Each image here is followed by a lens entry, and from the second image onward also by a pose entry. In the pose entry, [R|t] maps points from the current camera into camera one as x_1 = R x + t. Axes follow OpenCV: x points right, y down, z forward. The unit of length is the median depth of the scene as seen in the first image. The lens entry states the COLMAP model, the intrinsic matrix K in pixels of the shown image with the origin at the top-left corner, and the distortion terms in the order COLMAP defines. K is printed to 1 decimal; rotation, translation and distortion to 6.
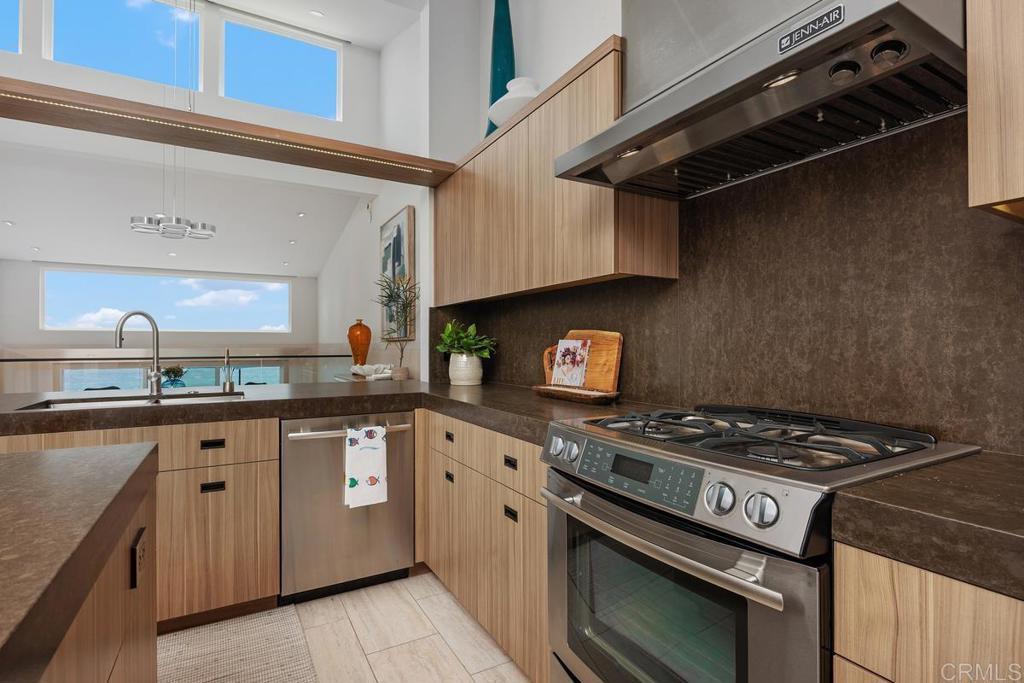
lens RADIAL K [[493.7, 0, 503.4], [0, 493.7, 344.1], [0, 0, 1]] dist [0.018178, -0.000306]
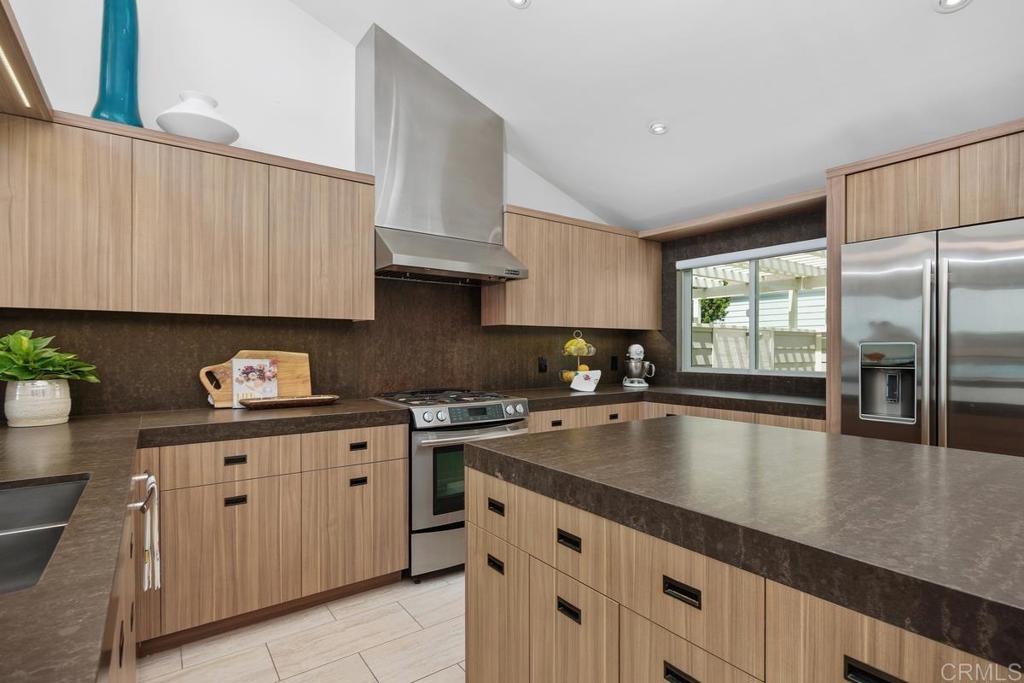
lens RADIAL K [[493.7, 0, 511.5], [0, 493.7, 346.6], [0, 0, 1]] dist [0.018178, -0.000306]
pose [[-0.110327, 0.008815, 0.993856, -1.433243], [-0.001234, 0.999959, -0.009006, -0.036684], [-0.993895, -0.002220, -0.110312, 0.704883]]
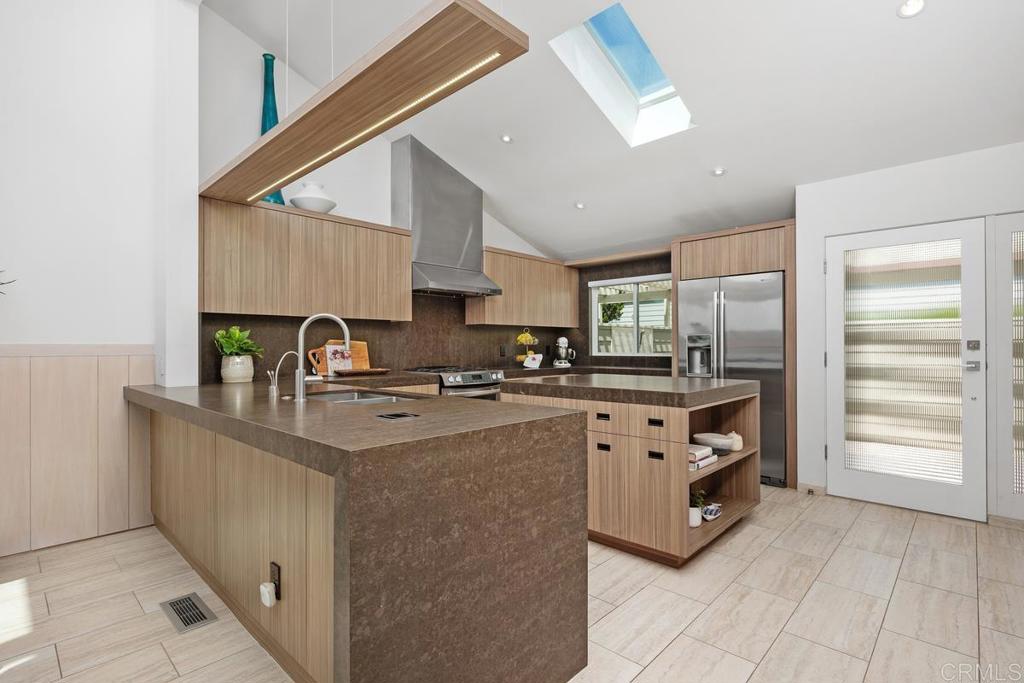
lens RADIAL K [[493.7, 0, 513.7], [0, 493.7, 344.9], [0, 0, 1]] dist [0.018178, -0.000306]
pose [[-0.298857, 0.008577, 0.954259, -2.383834], [0.004977, 0.999960, -0.007429, 0.008859], [-0.954285, 0.002529, -0.298888, 1.231299]]
